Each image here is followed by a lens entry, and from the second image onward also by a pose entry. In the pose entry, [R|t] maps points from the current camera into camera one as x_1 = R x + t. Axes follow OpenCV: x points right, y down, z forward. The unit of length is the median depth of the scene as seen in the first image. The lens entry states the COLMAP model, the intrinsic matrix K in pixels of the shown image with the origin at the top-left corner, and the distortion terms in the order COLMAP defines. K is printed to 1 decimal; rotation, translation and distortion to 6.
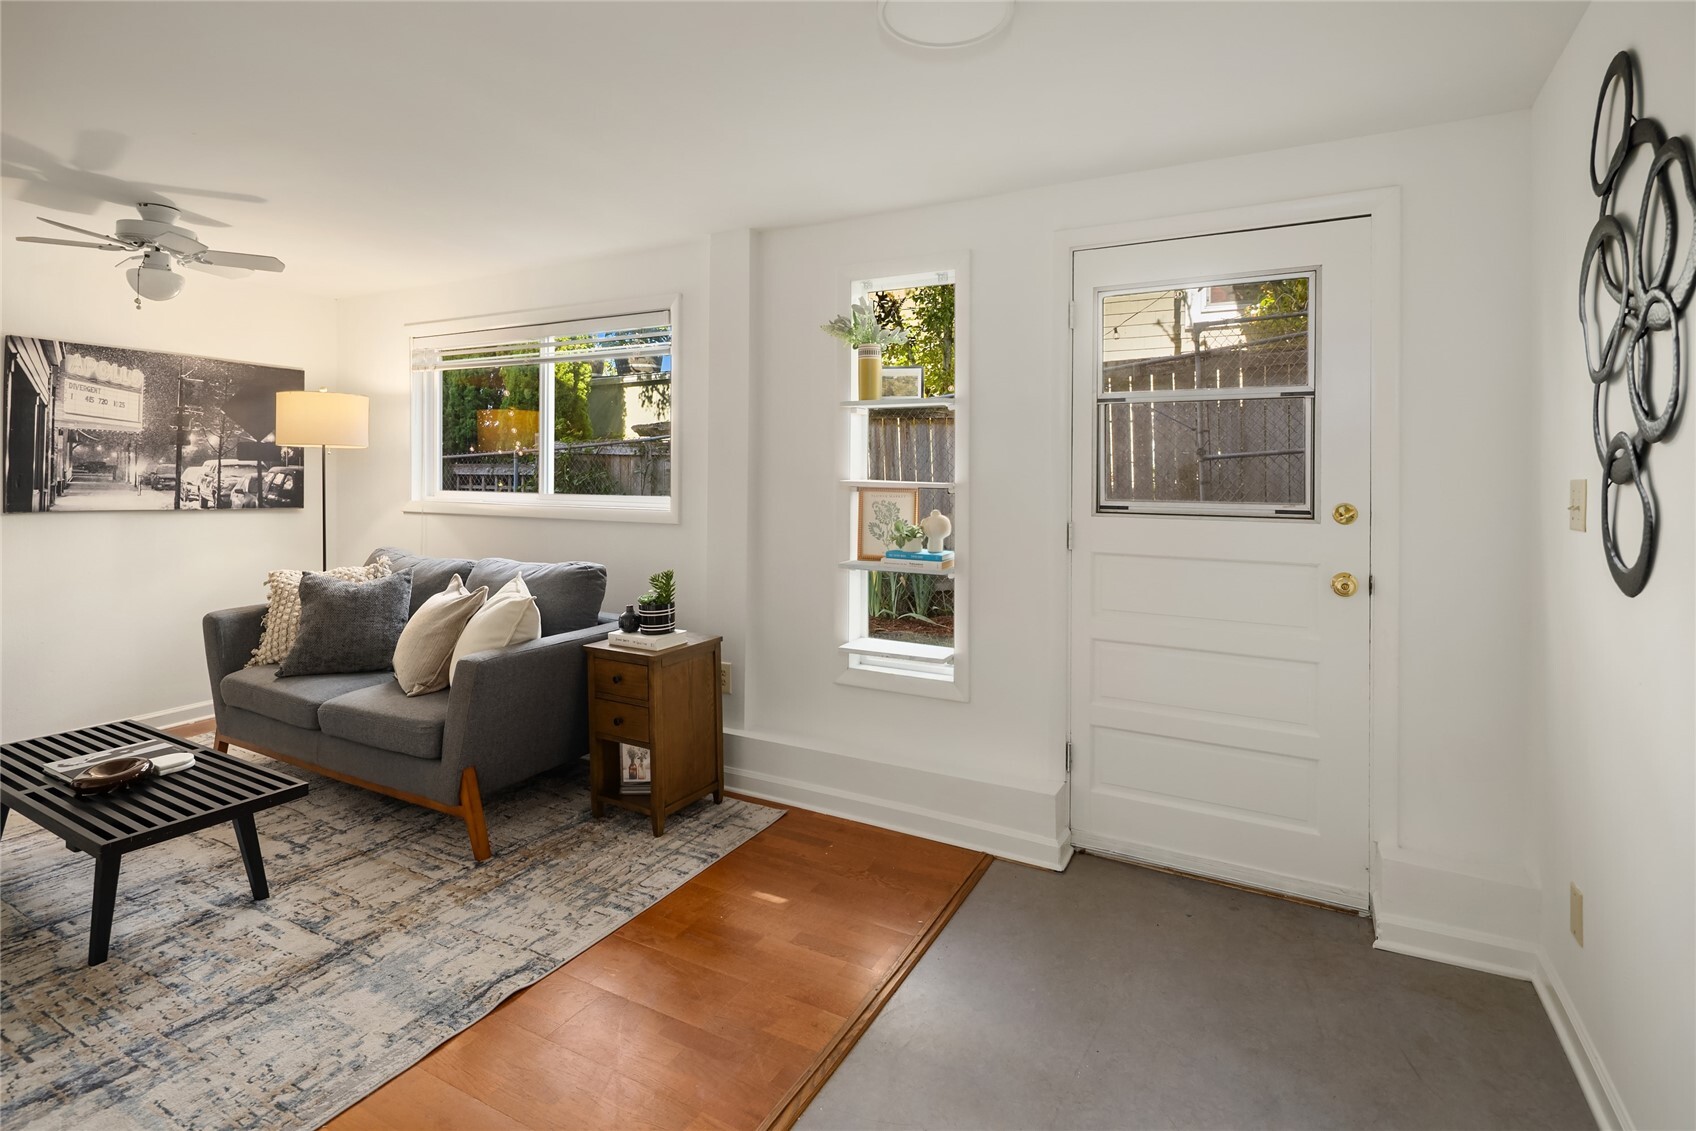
lens RADIAL K [[829.0, 0, 840.0], [0, 829.0, 481.5], [0, 0, 1]] dist [0.003376, -0.004838]
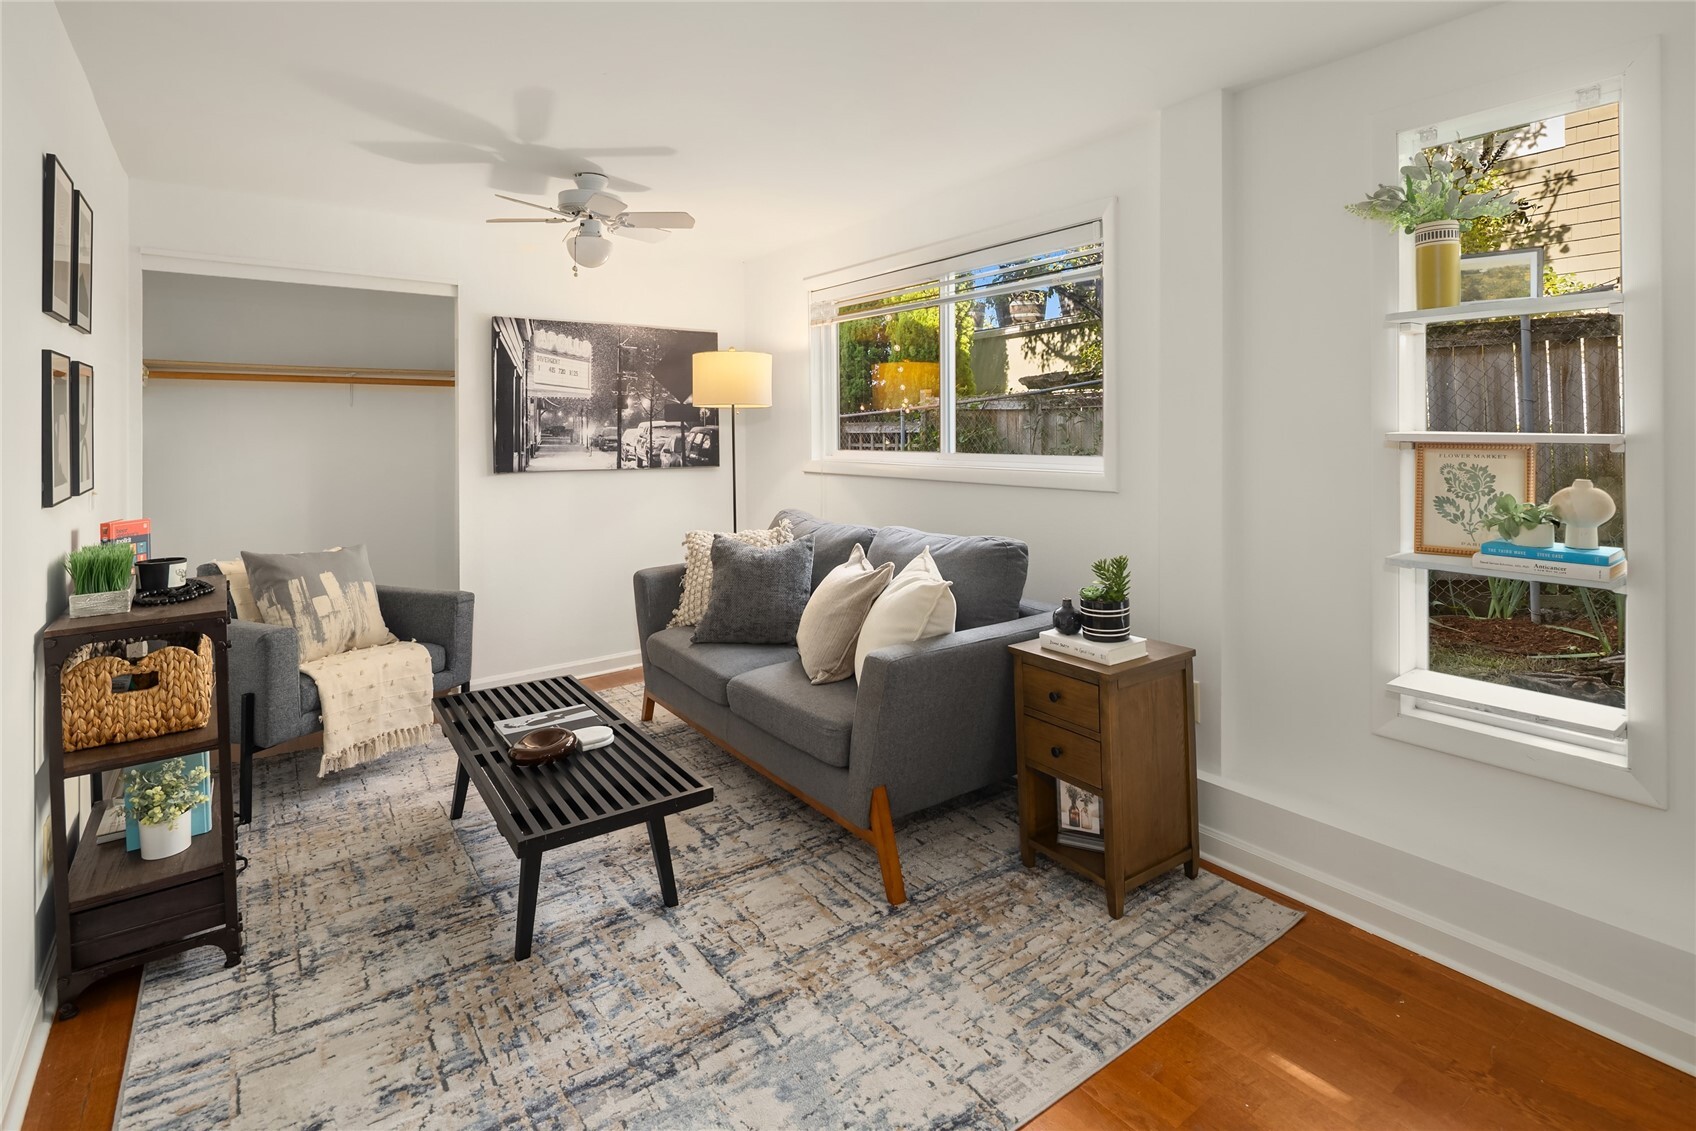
lens RADIAL K [[829.0, 0, 820.2], [0, 829.0, 434.7], [0, 0, 1]] dist [0.003376, -0.004838]
pose [[0.894175, -0.013167, -0.447523, -0.105517], [0.011774, 0.999913, -0.005894, -0.001262], [0.447562, 0.000001, 0.894253, 0.196725]]
